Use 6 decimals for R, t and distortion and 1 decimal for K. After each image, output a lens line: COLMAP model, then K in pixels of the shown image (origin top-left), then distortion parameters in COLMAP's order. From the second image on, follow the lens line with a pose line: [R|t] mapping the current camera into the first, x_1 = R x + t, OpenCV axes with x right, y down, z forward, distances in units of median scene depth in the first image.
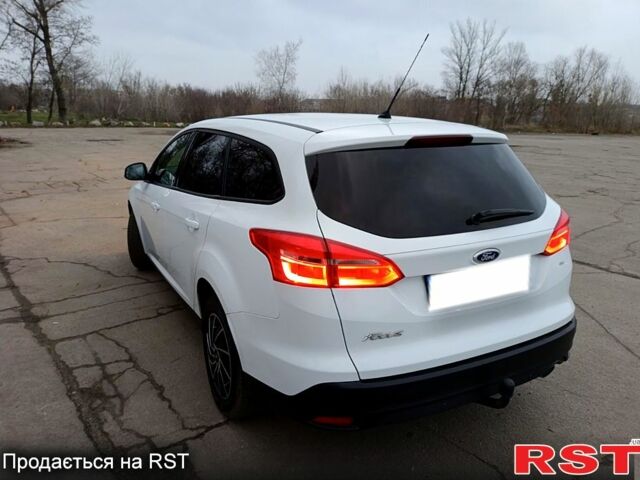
lens RADIAL K [[483.8, 0, 320.0], [0, 483.8, 240.0], [0, 0, 1]] dist [0.030564, -0.042724]
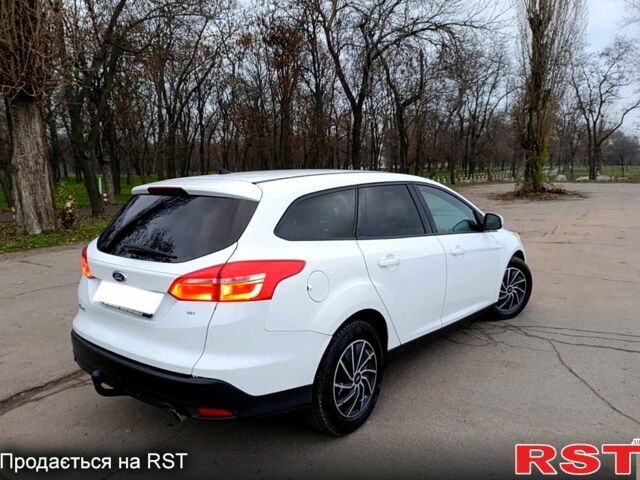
lens RADIAL K [[483.8, 0, 320.0], [0, 483.8, 240.0], [0, 0, 1]] dist [0.030564, -0.042724]
pose [[0.392204, 0.108049, -0.913510, 0.139522], [-0.205961, 0.978180, 0.027271, -0.017008], [0.896524, 0.177451, 0.405900, 0.074729]]
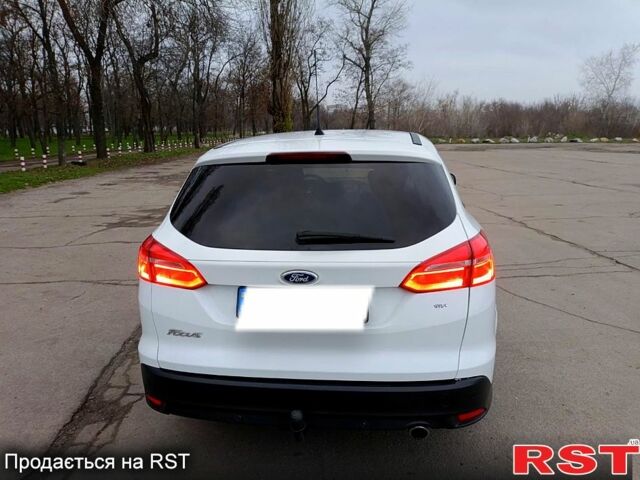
lens RADIAL K [[483.8, 0, 320.0], [0, 483.8, 240.0], [0, 0, 1]] dist [0.030564, -0.042724]
pose [[0.819646, 0.099998, -0.564075, 0.072287], [-0.117658, 0.993041, 0.005077, -0.004001], [0.560657, 0.062207, 0.825708, 0.018844]]
